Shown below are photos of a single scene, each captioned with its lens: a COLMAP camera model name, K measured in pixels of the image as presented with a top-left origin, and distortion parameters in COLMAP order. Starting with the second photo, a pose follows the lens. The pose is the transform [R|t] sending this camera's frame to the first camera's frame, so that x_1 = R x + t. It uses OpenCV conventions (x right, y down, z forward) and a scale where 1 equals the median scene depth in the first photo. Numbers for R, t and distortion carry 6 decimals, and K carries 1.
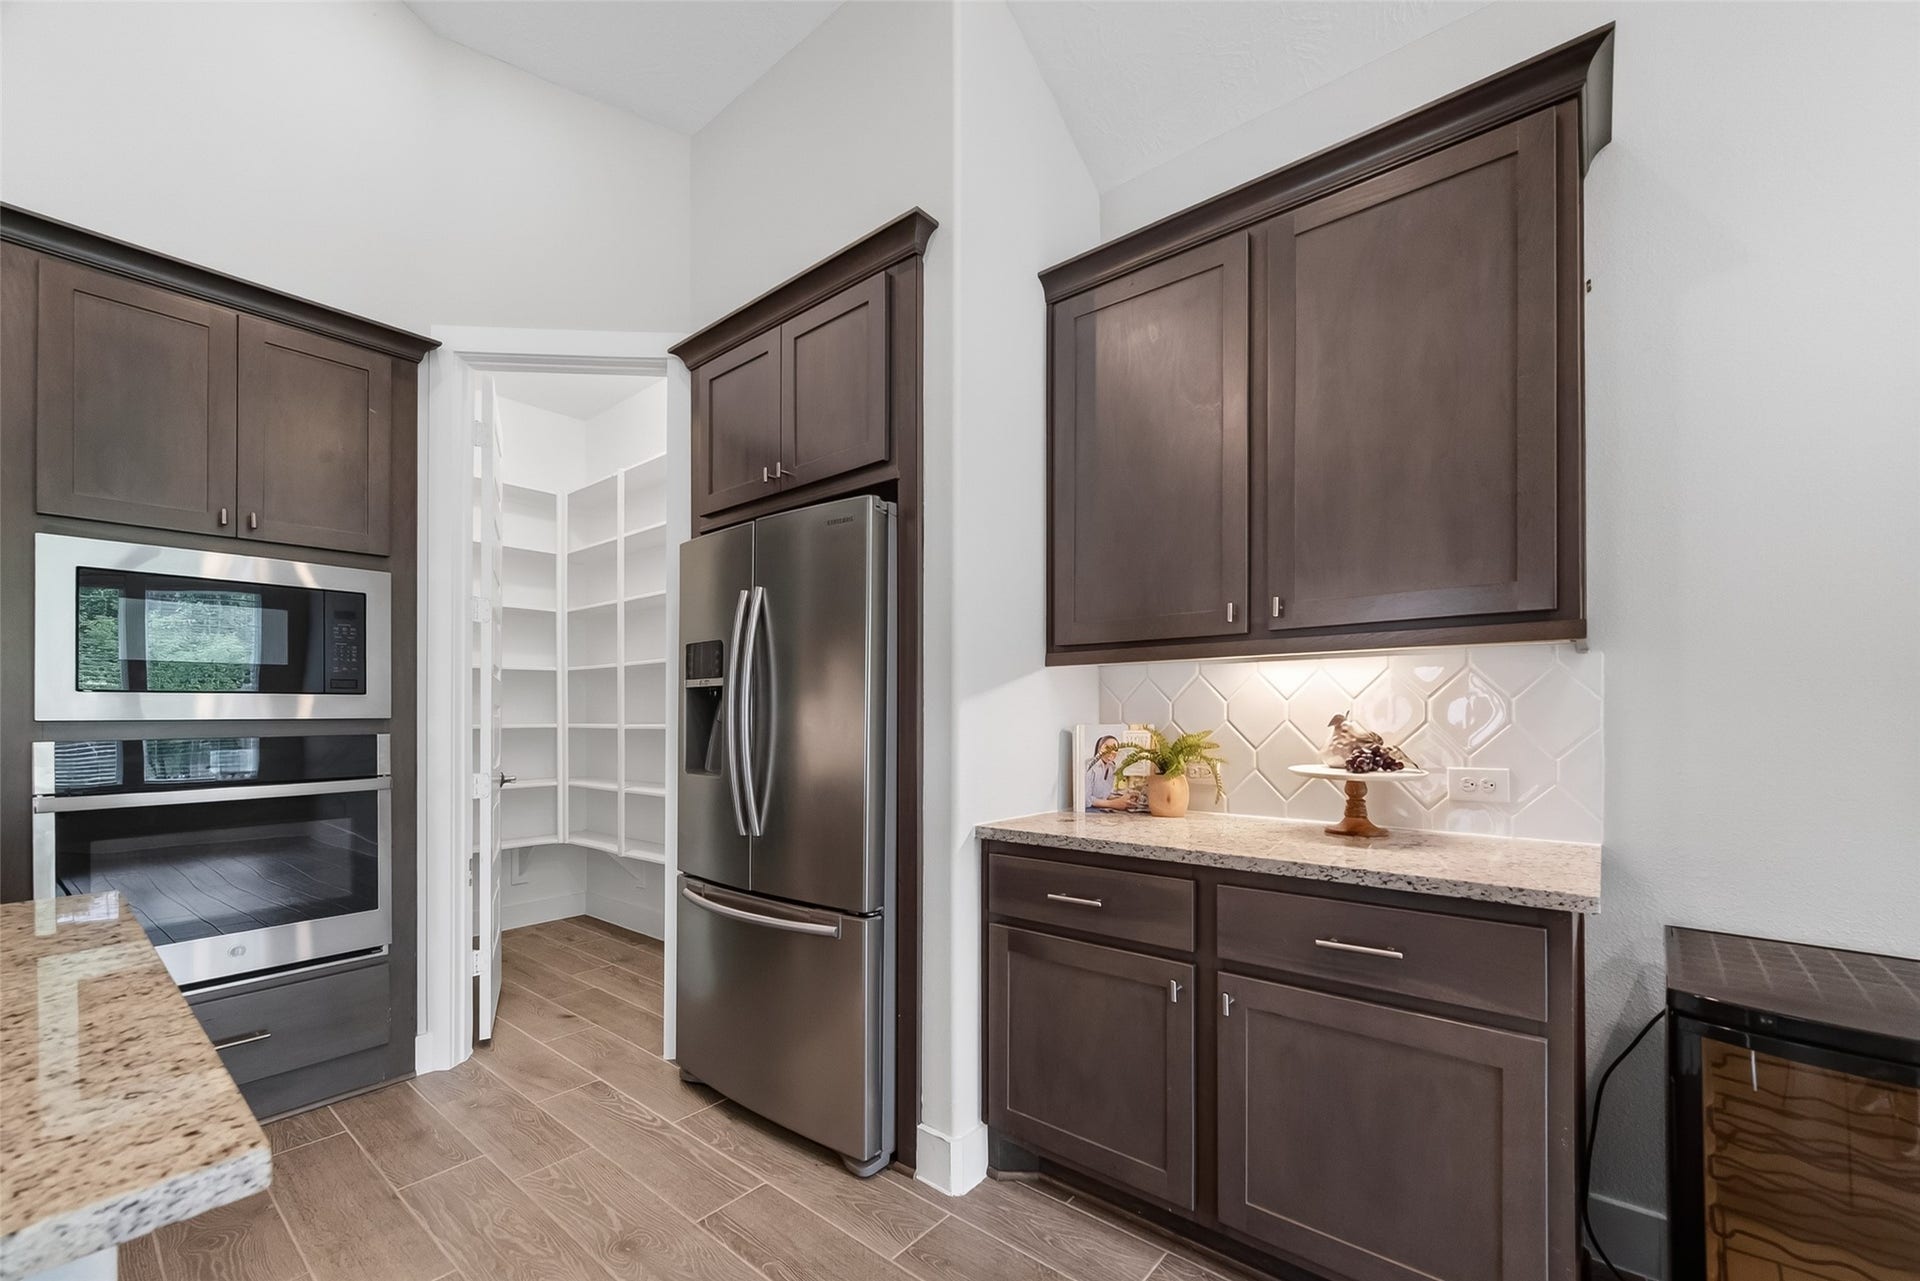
lens RADIAL K [[787.6, 0, 979.4], [0, 787.6, 708.6], [0, 0, 1]] dist [0.002477, 0.001732]
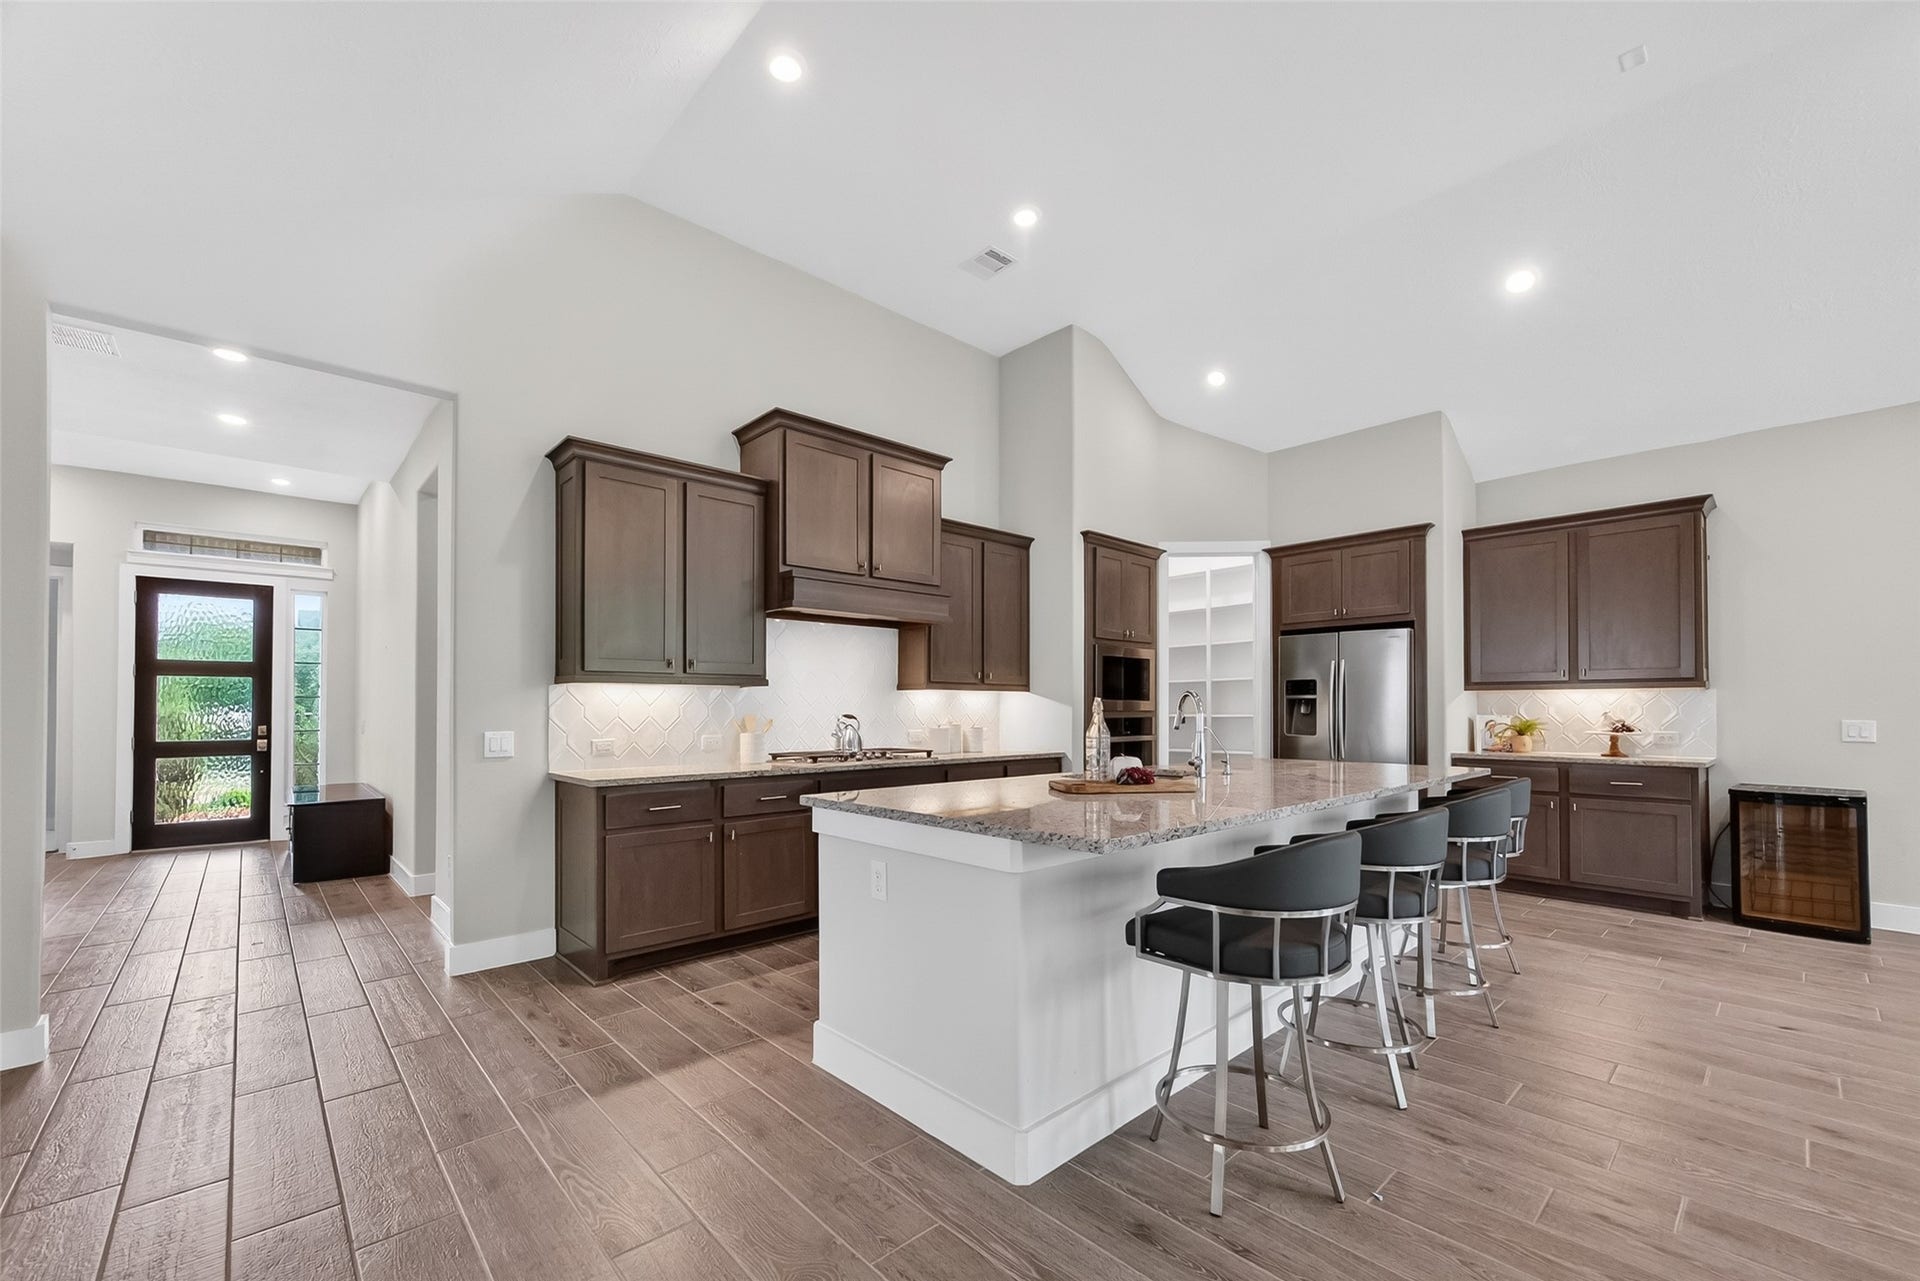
lens RADIAL K [[787.6, 0, 975.8], [0, 787.6, 696.4], [0, 0, 1]] dist [0.002477, 0.001732]
pose [[0.992177, 0.003651, -0.124783, -1.243818], [-0.004800, 0.999949, -0.008909, -0.009634], [0.124744, 0.009438, 0.992144, -1.797131]]
